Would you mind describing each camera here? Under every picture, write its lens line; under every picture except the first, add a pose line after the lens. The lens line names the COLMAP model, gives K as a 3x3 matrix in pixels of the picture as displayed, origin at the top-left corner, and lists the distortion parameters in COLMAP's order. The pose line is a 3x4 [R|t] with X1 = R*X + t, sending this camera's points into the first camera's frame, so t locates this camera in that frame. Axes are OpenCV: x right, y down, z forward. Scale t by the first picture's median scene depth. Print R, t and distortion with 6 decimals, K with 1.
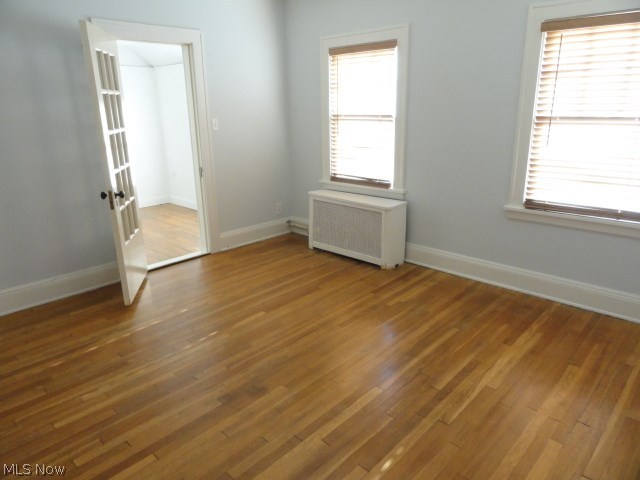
lens RADIAL K [[442.9, 0, 319.8], [0, 442.9, 238.0], [0, 0, 1]] dist [-0.000990, -0.003265]
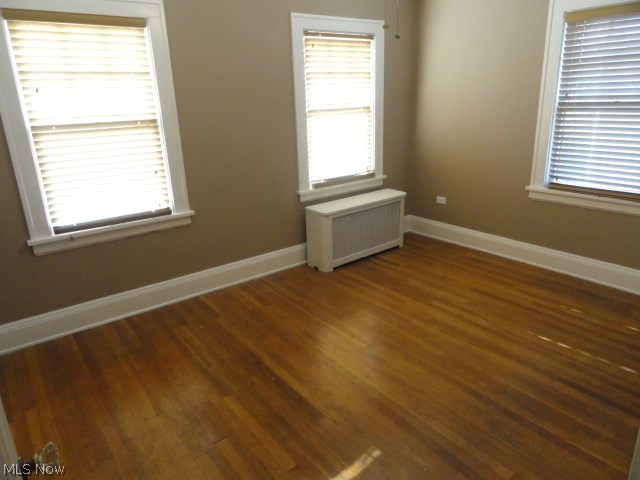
lens RADIAL K [[442.9, 0, 319.8], [0, 442.9, 238.0], [0, 0, 1]] dist [-0.000990, -0.003265]
pose [[0.159481, -0.293334, 0.942614, -0.578077], [0.321618, 0.918180, 0.231316, -0.182058], [-0.933342, 0.266271, 0.240773, 0.632325]]
